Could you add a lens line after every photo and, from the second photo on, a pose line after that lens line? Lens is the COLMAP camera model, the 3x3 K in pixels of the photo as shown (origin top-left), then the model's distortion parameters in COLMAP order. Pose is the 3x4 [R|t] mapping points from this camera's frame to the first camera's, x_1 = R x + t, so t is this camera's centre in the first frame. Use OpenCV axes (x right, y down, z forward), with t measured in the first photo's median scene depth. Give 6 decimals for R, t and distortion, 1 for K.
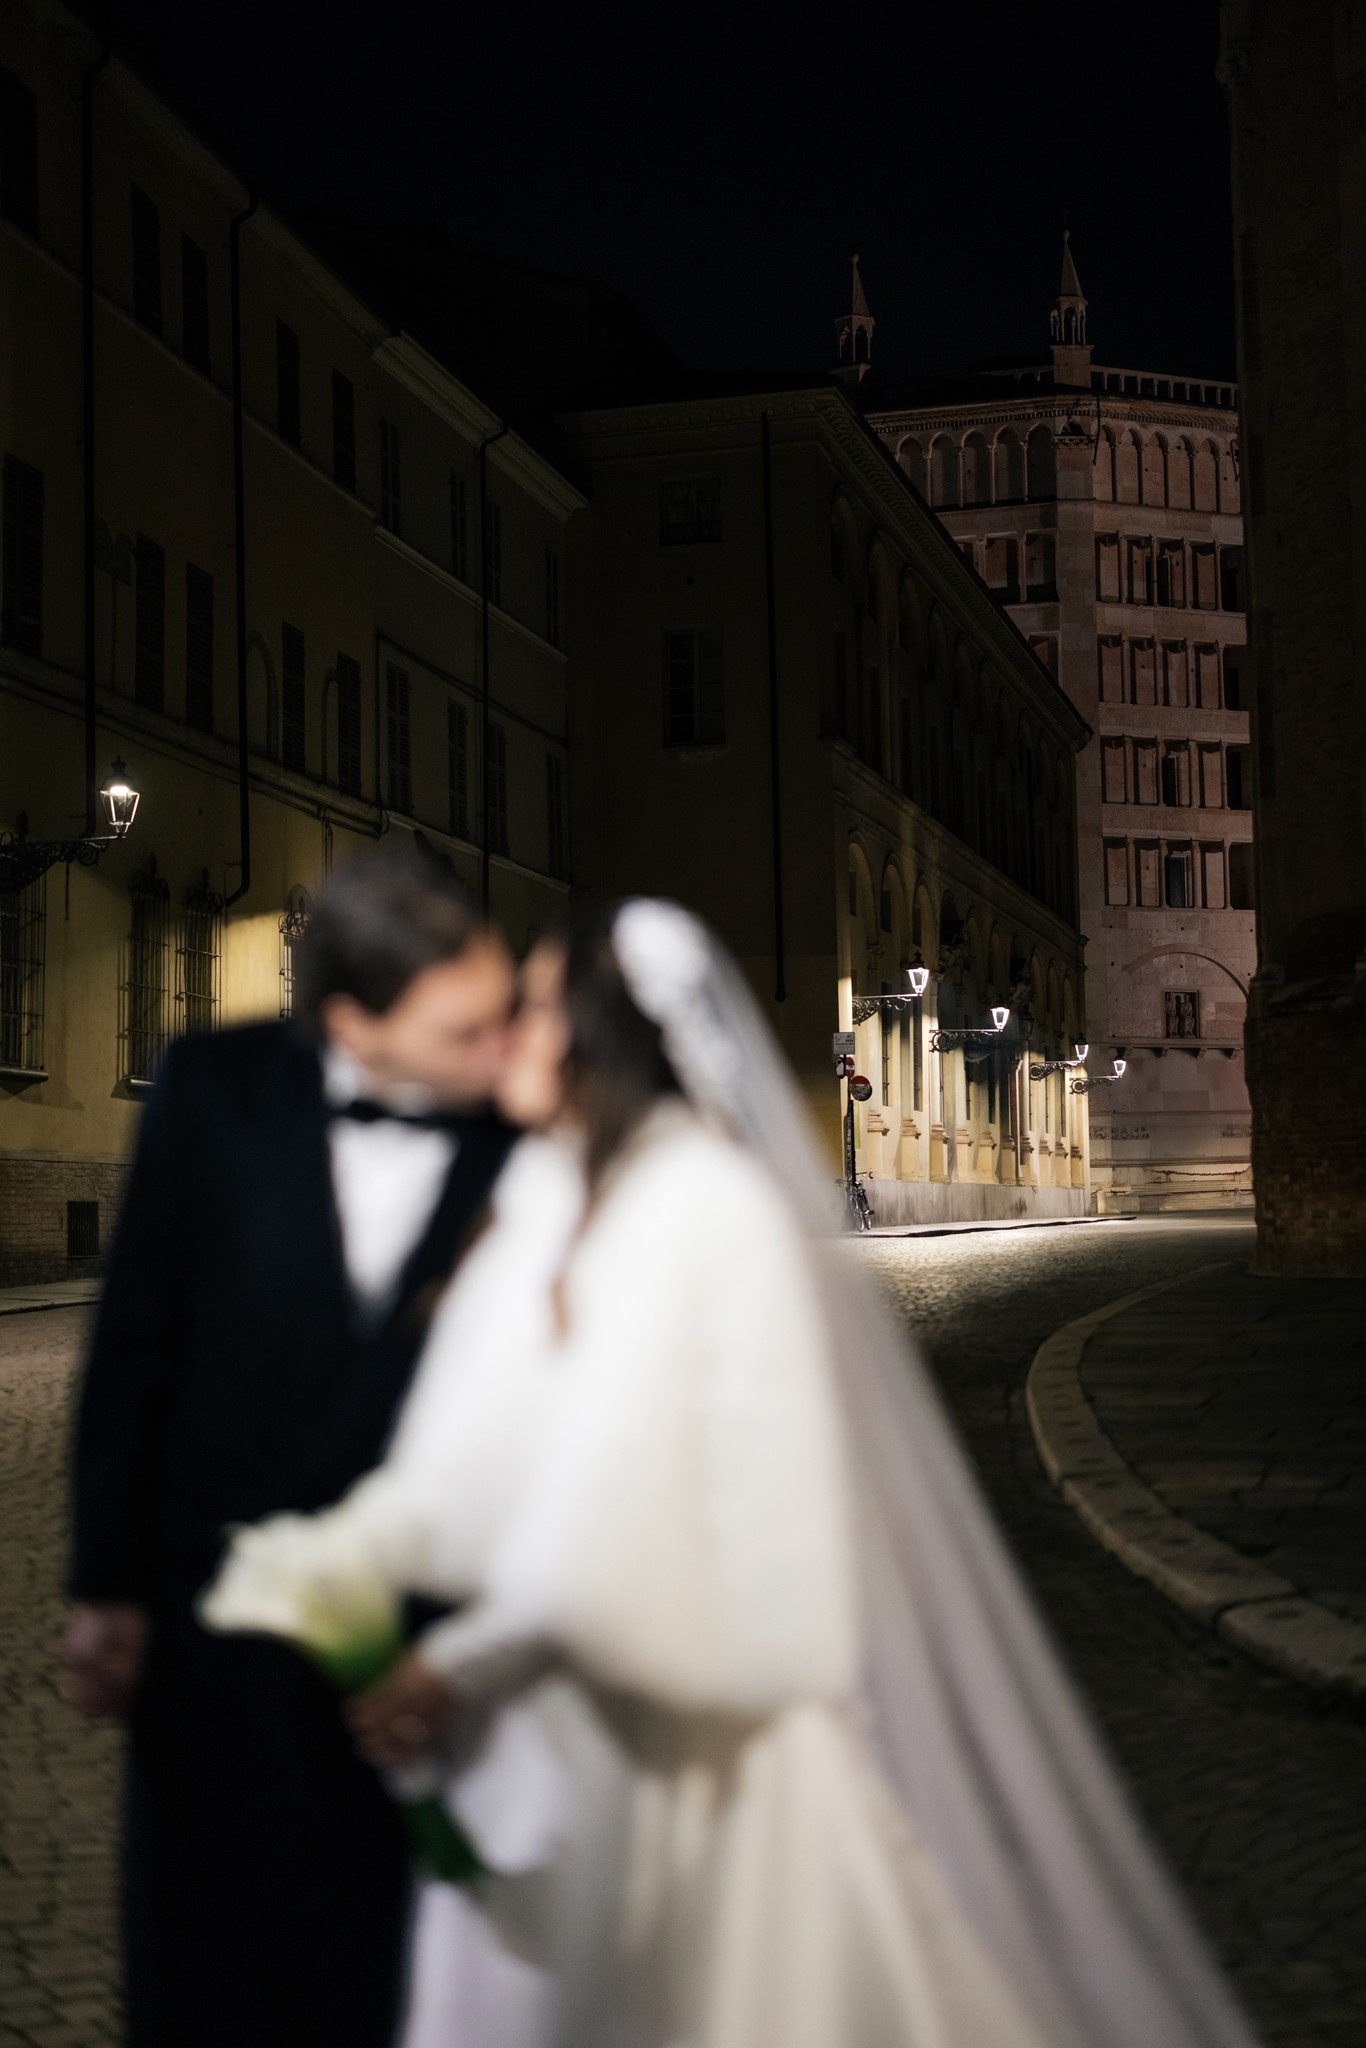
lens RADIAL K [[3046.3, 0, 684.3], [0, 3046.3, 1017.7], [0, 0, 1]] dist [0.007919, 0.000000]
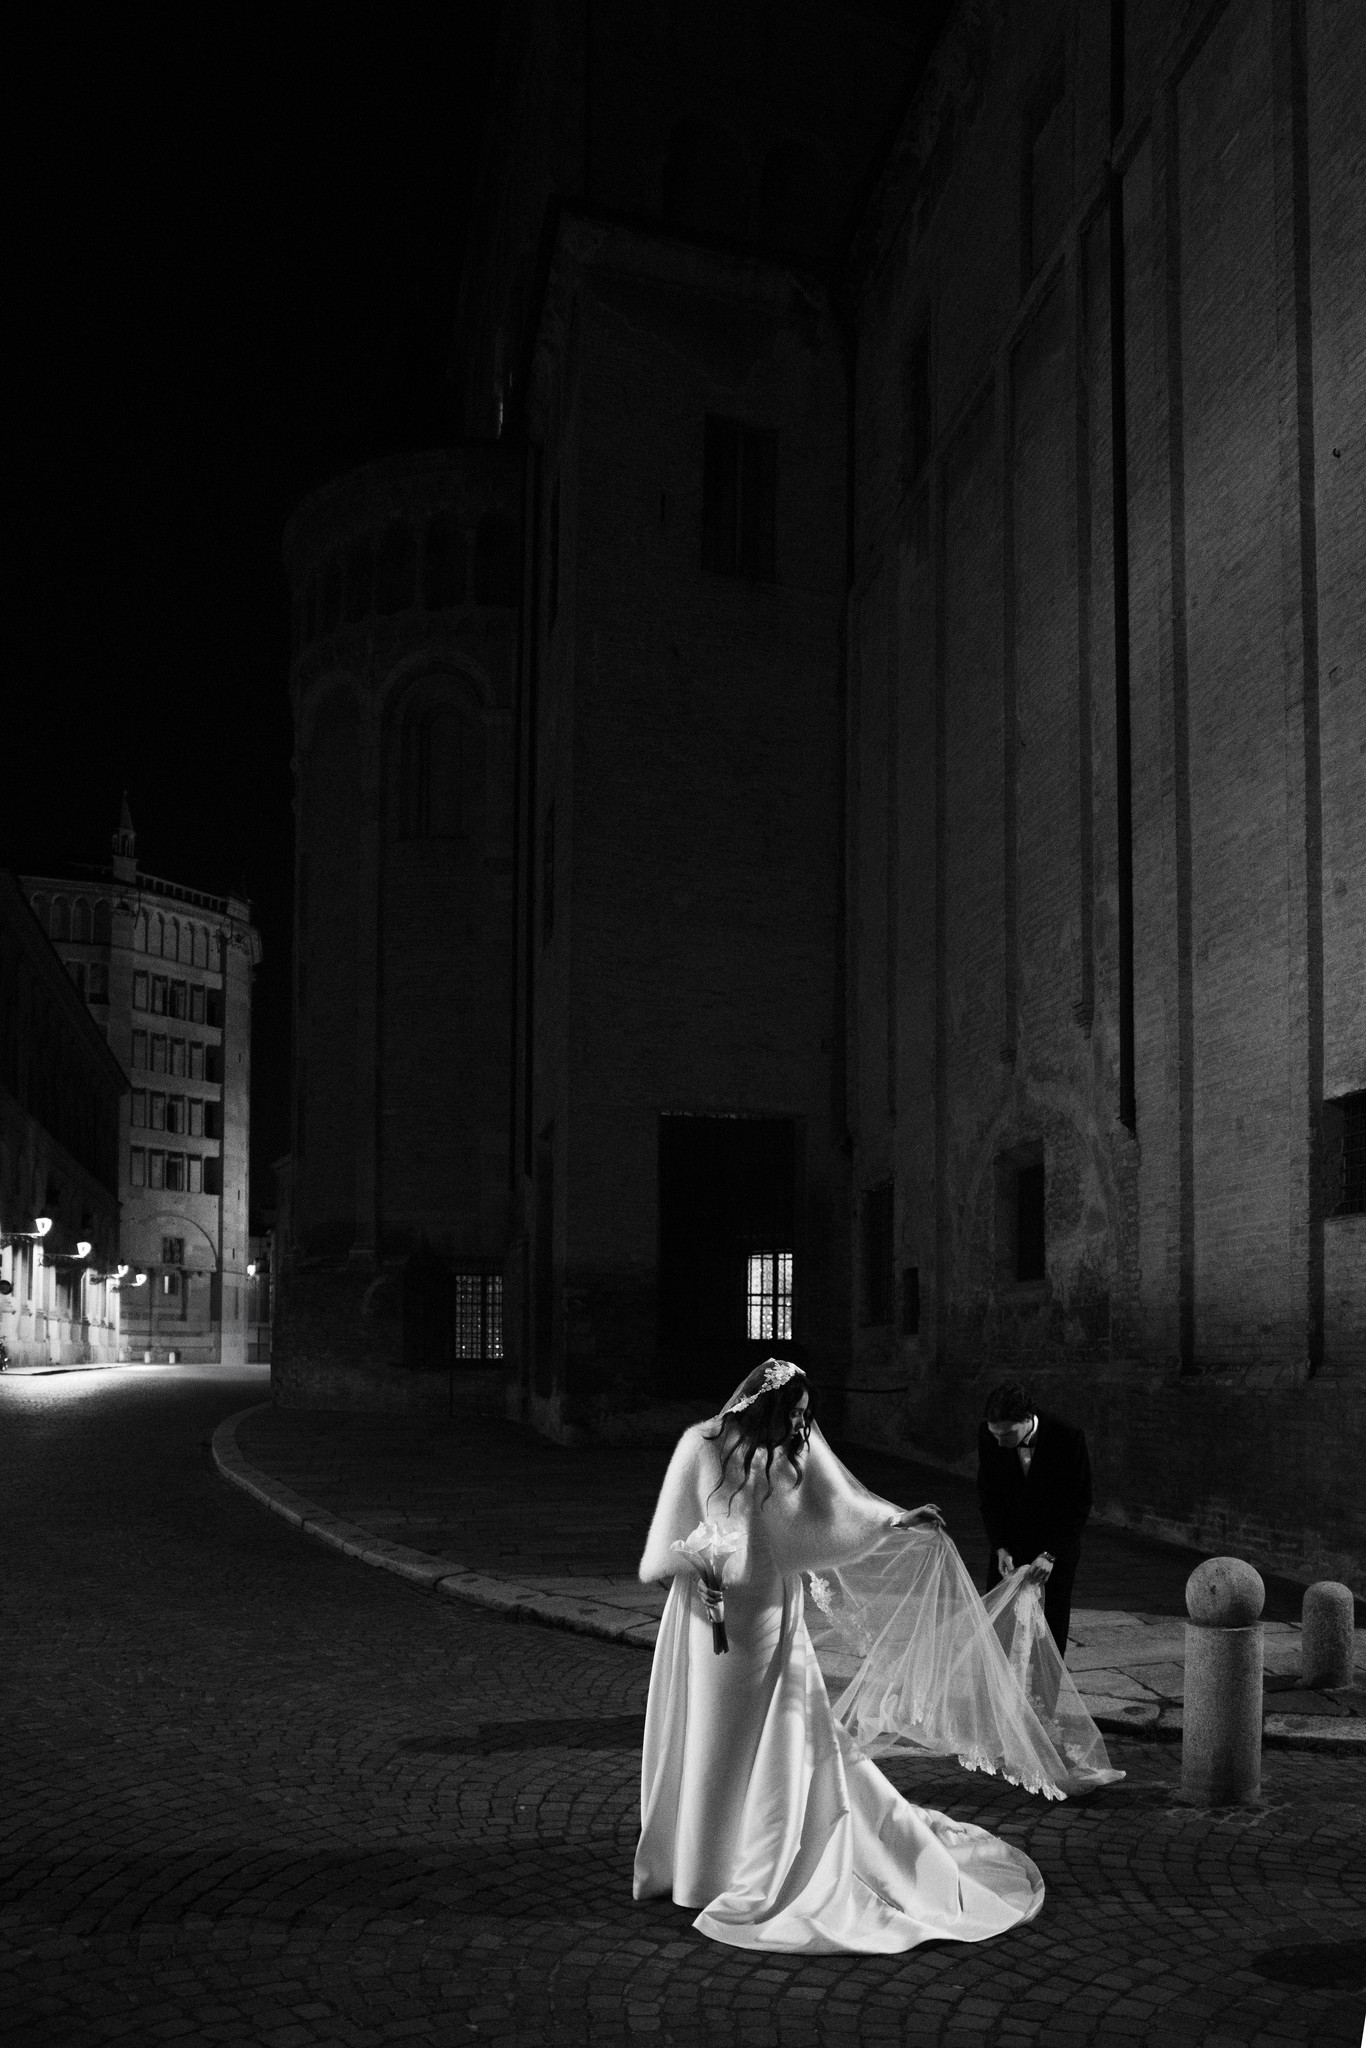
lens RADIAL K [[2871.7, 0, 682.2], [0, 2871.7, 1025.5], [0, 0, 1]] dist [-0.283264, 0.000000]
pose [[0.741521, 0.070864, 0.667177, -0.721810], [-0.073924, 0.996981, -0.023733, -0.113111], [-0.666845, -0.031722, 0.744521, -0.421594]]
